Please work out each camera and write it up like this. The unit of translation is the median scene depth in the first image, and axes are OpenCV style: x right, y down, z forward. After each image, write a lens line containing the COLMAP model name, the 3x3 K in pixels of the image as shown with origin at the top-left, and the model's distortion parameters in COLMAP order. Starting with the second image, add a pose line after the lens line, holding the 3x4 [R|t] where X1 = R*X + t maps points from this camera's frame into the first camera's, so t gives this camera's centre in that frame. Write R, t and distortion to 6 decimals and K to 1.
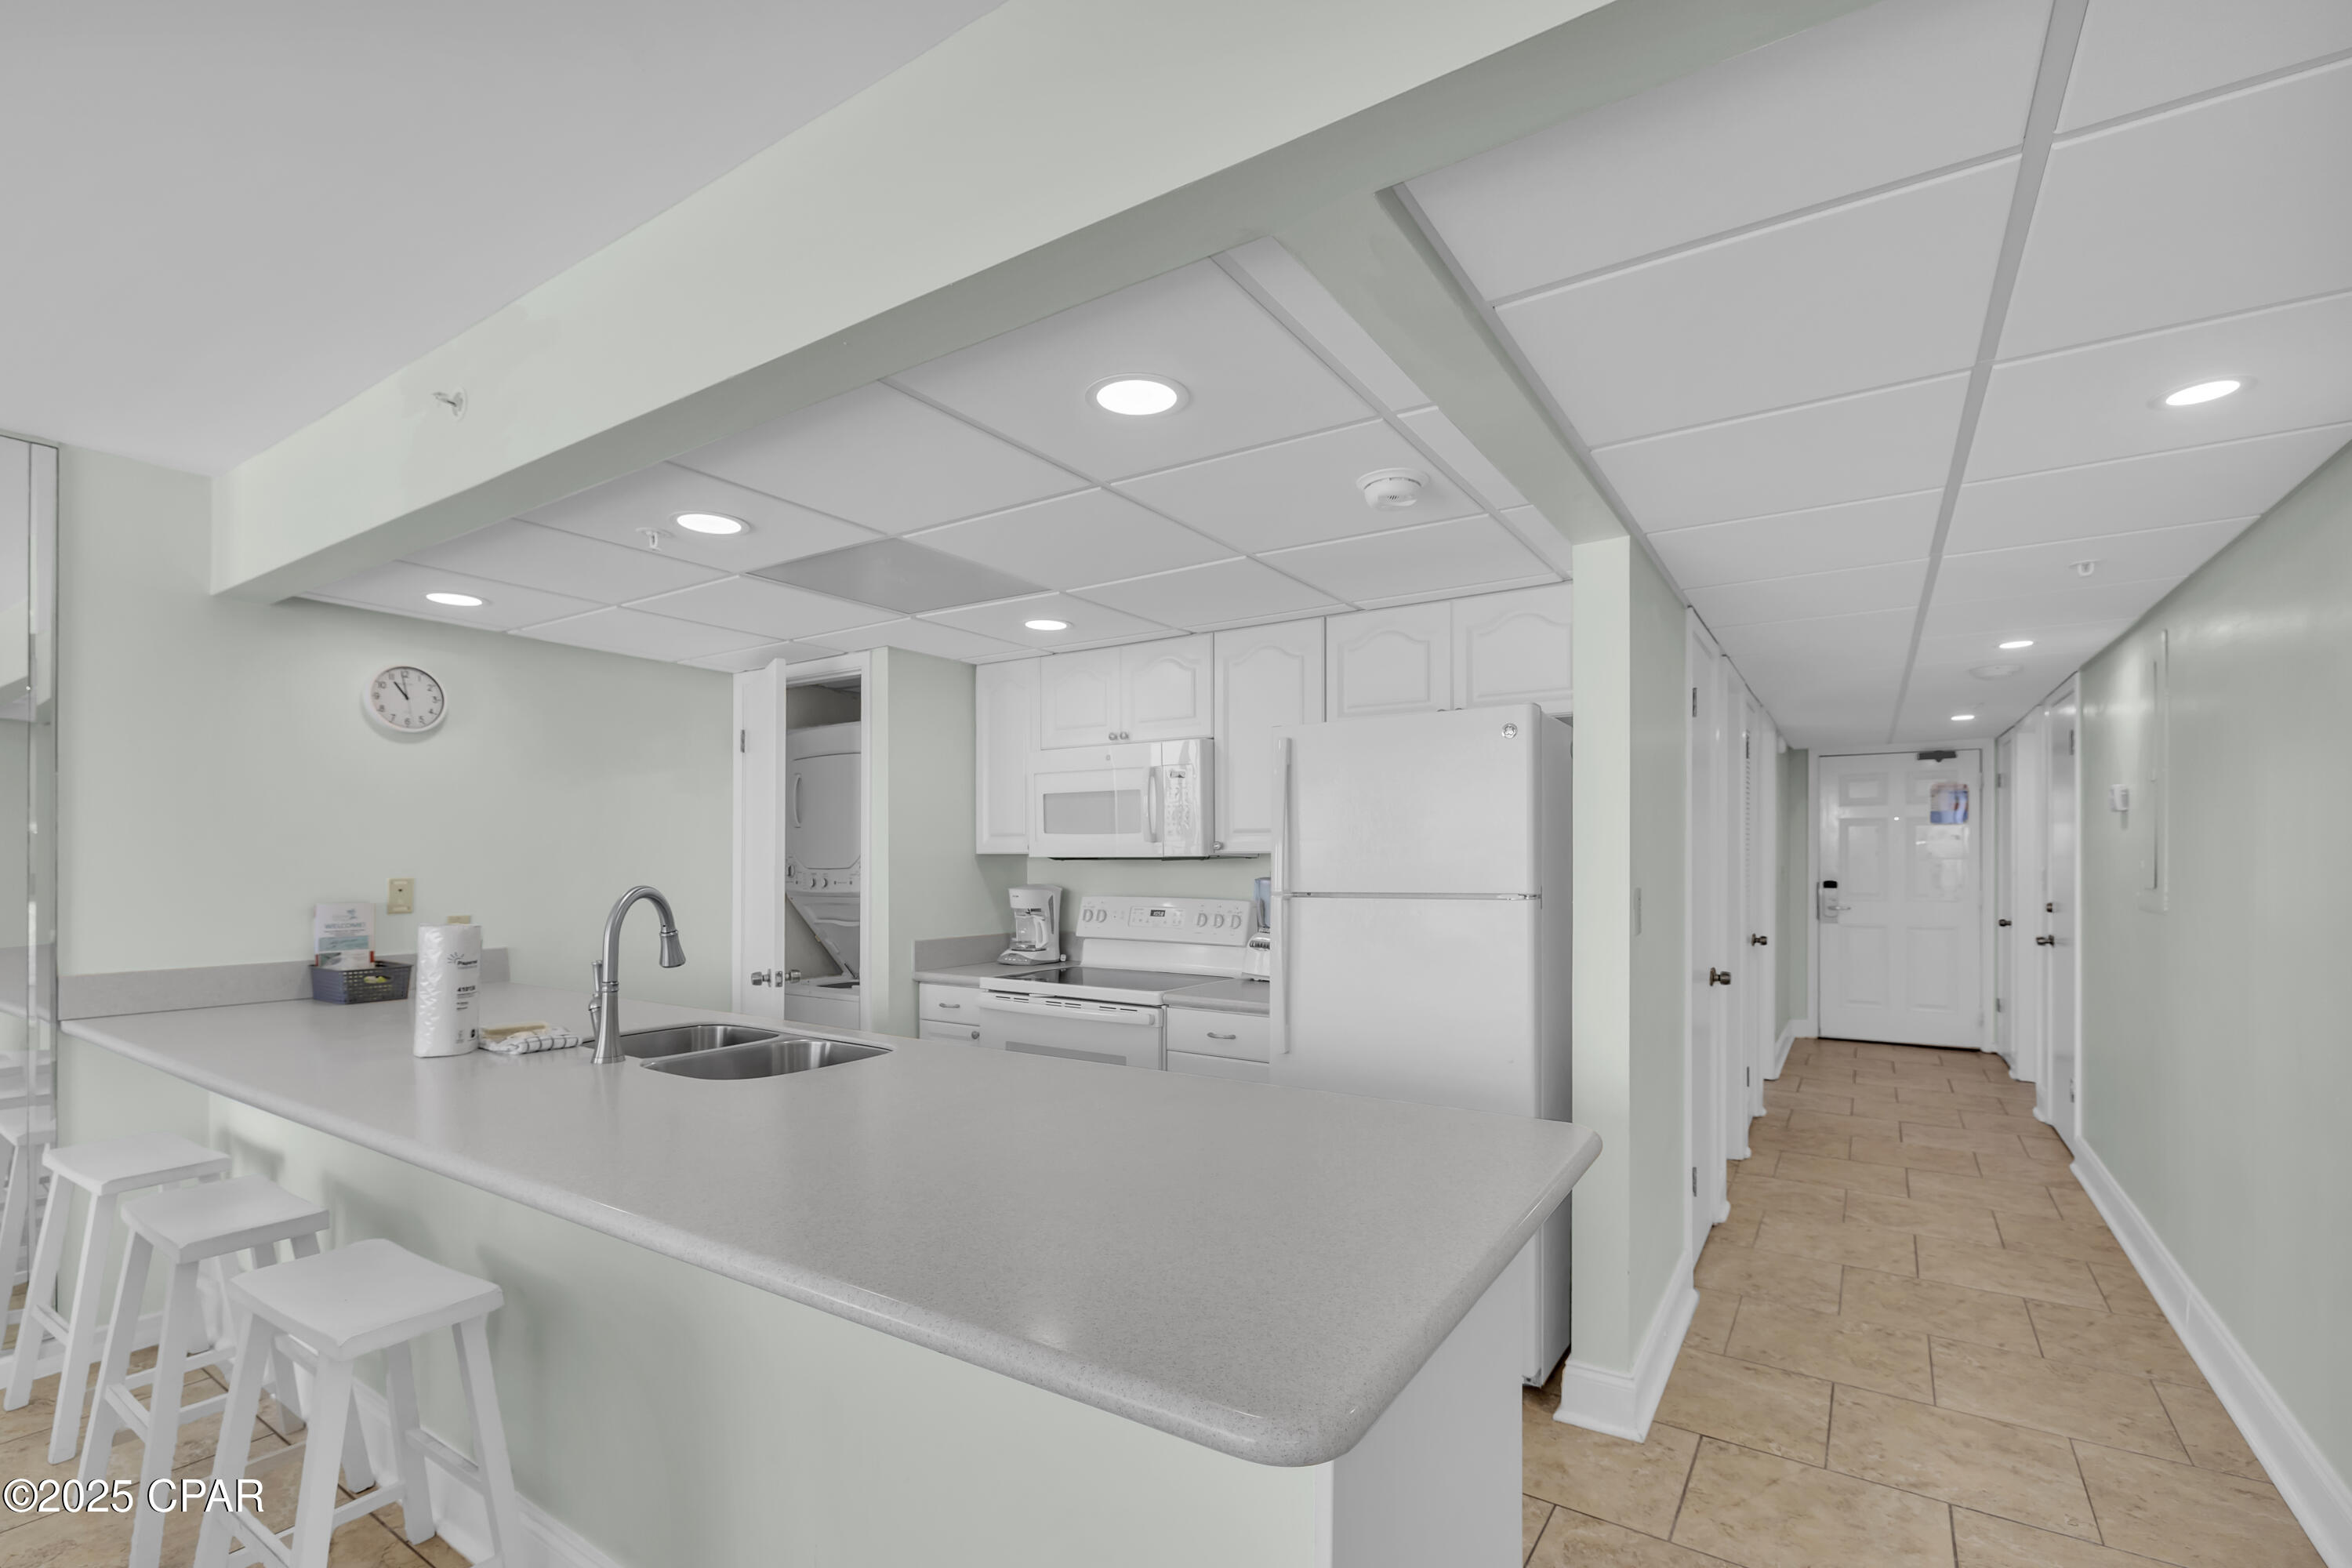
lens RADIAL K [[978.5, 0, 1175.5], [0, 978.5, 863.6], [0, 0, 1]] dist [0.000761, -0.000156]
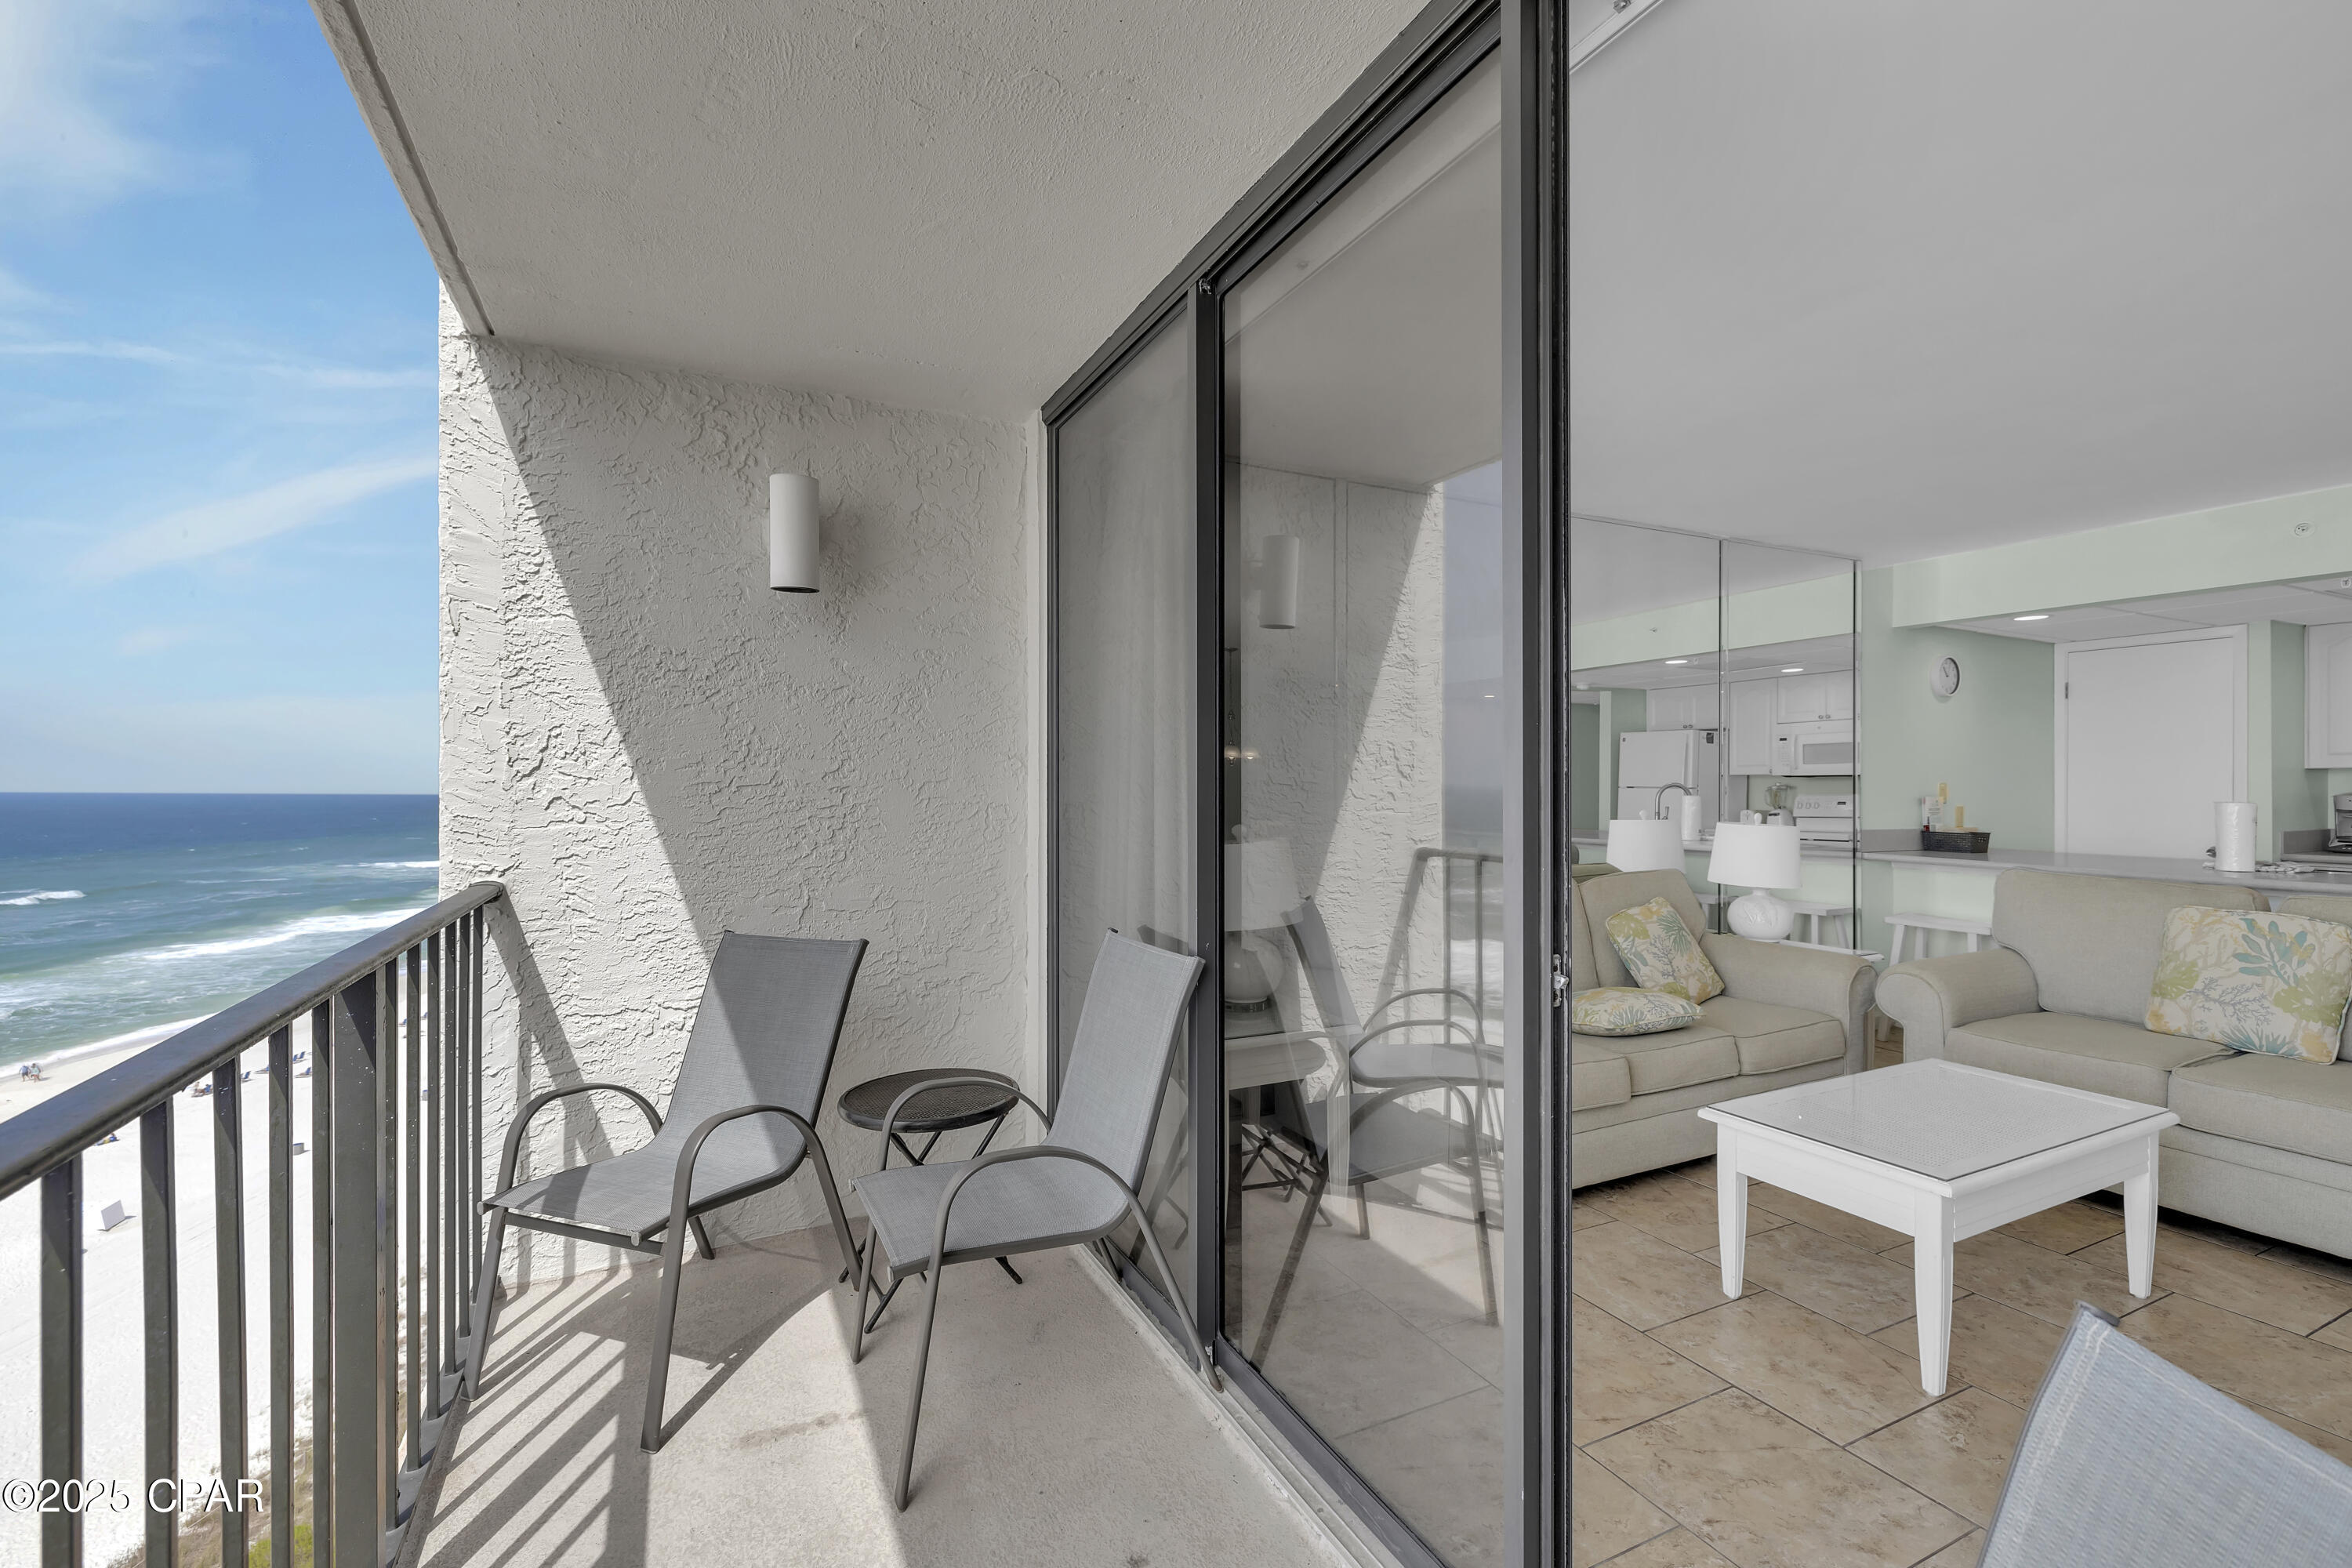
lens RADIAL K [[1007.7, 0, 1183.5], [0, 1007.7, 780.0], [0, 0, 1]] dist [-0.001413, -0.000843]
pose [[0.874548, 0.000926, -0.484937, -0.697034], [-0.006076, 0.999941, -0.009048, 0.021726], [0.484900, 0.010859, 0.874502, -0.736655]]
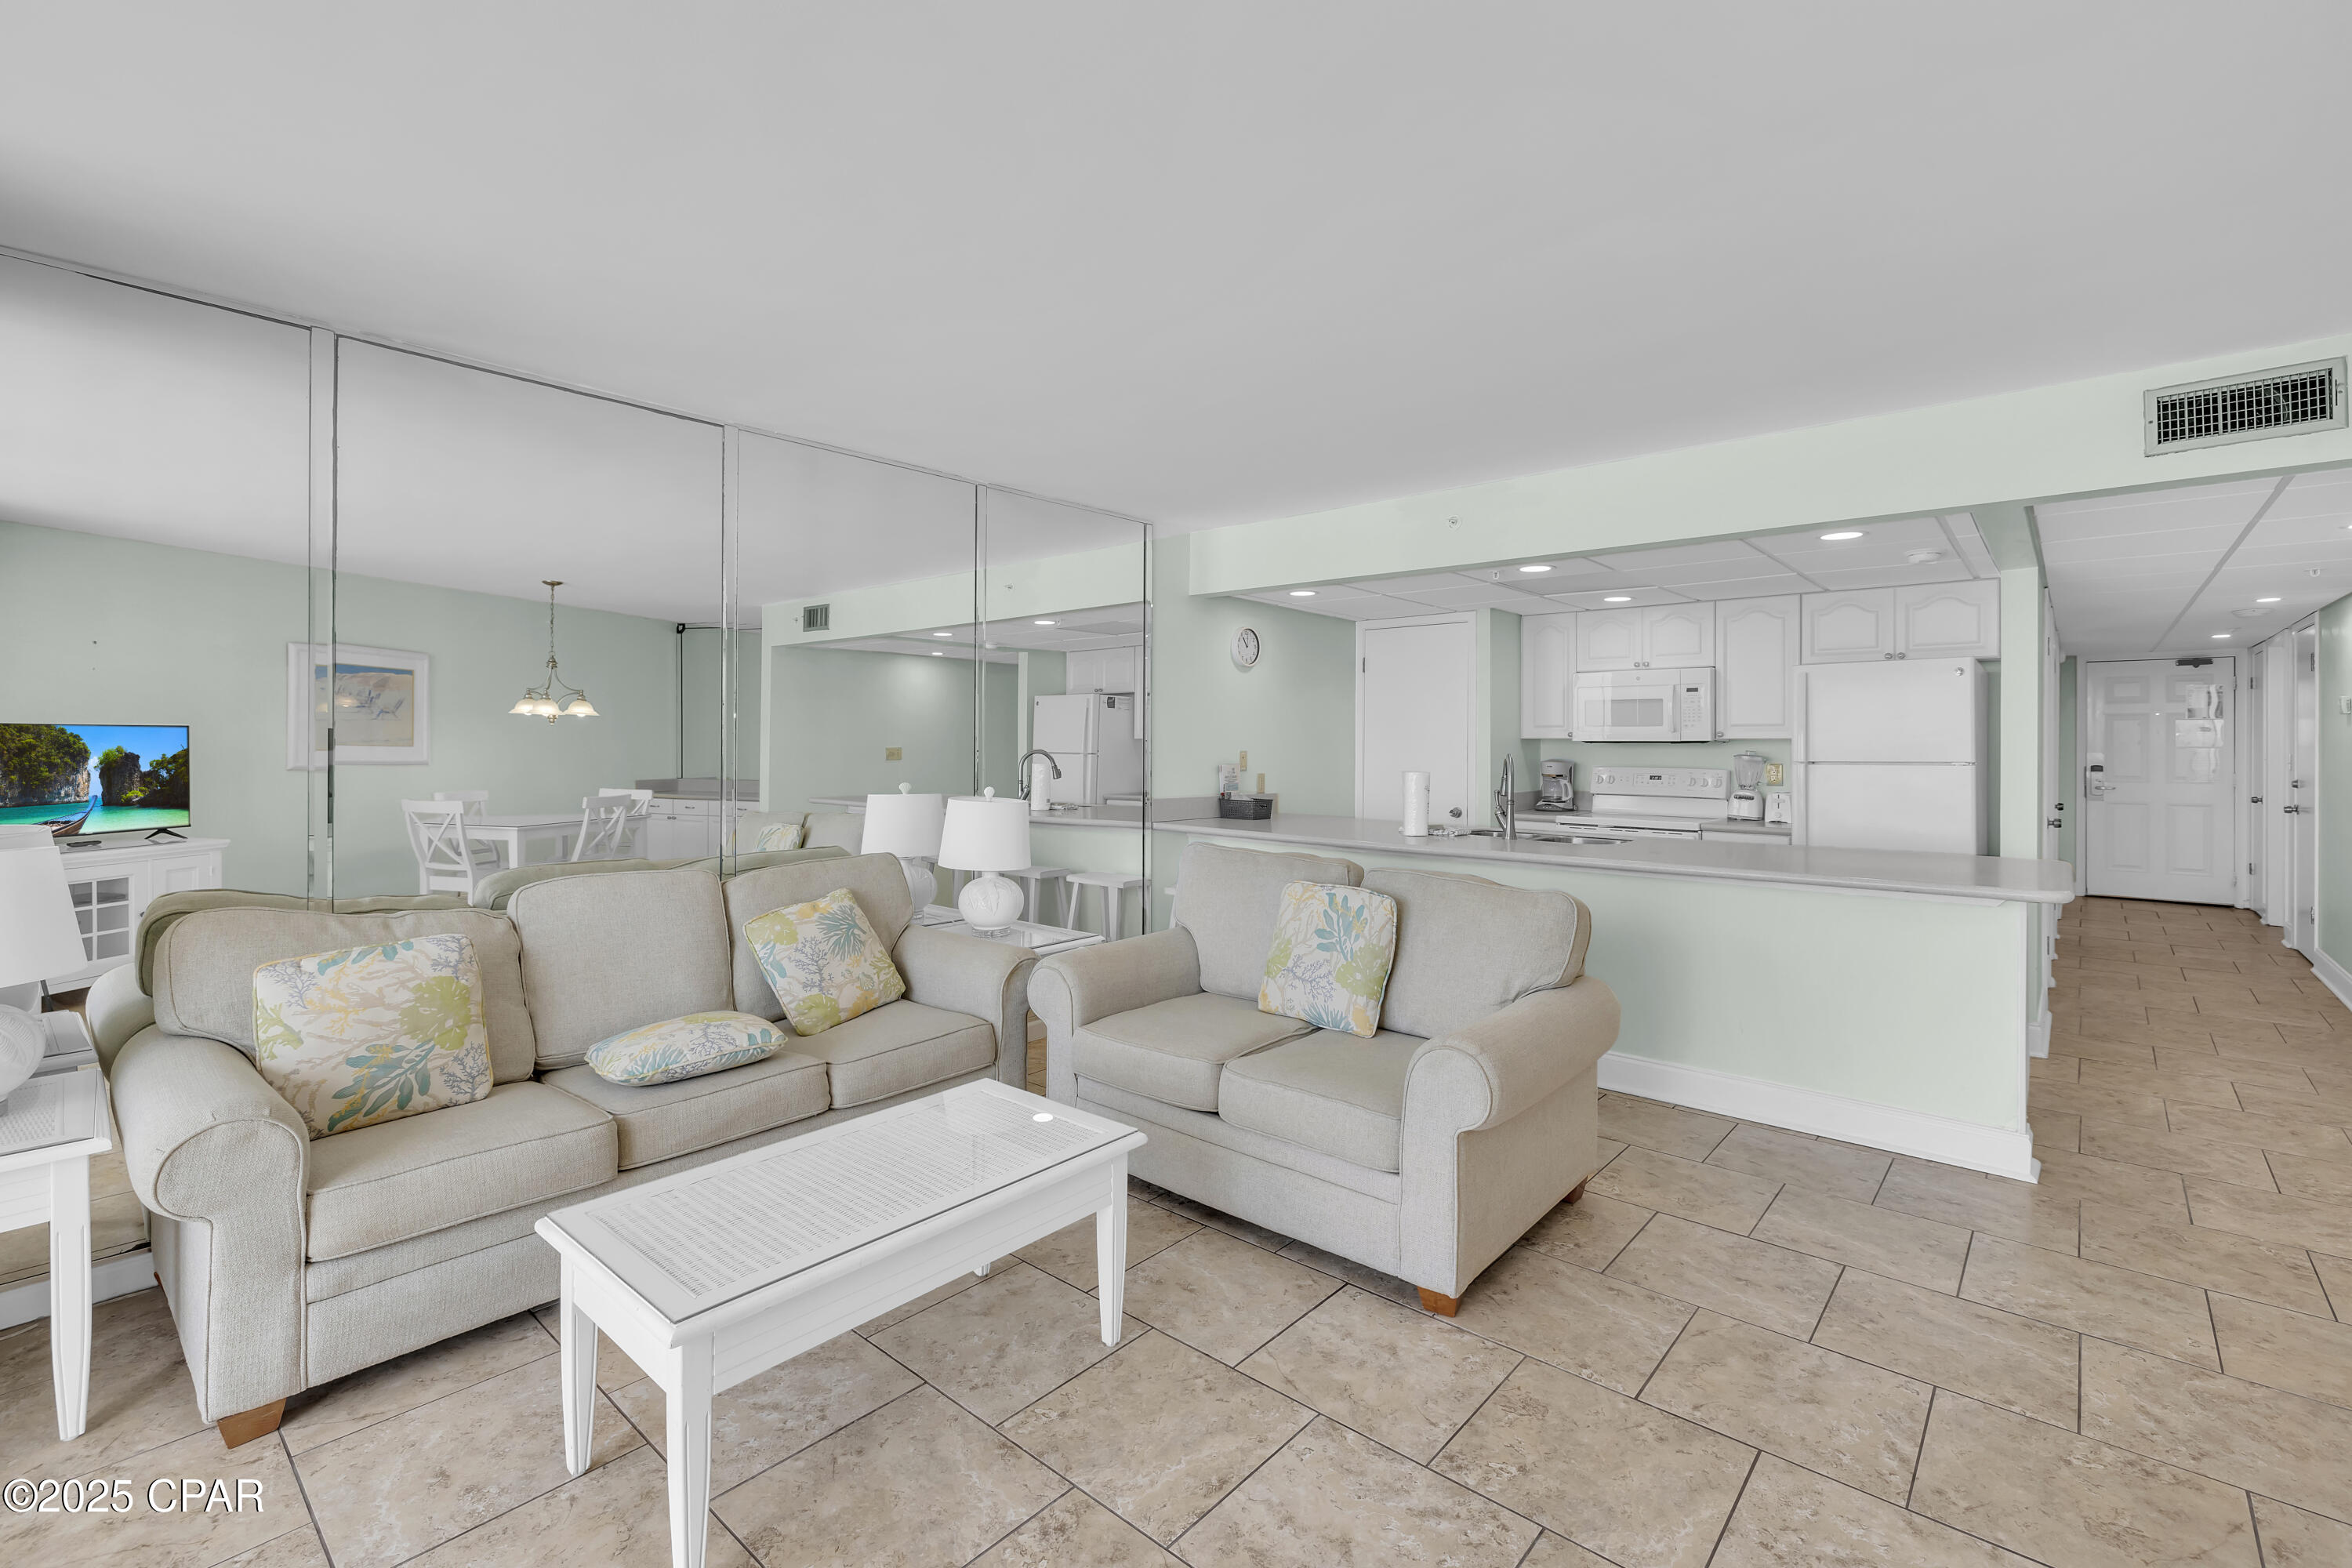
lens RADIAL K [[1028.7, 0, 1186.6], [0, 1028.7, 740.3], [0, 0, 1]] dist [-0.000479, -0.000346]
pose [[0.995047, 0.005644, -0.099241, -0.451882], [-0.006677, 0.999927, -0.010075, 0.009897], [0.099177, 0.010688, 0.995012, -0.521450]]
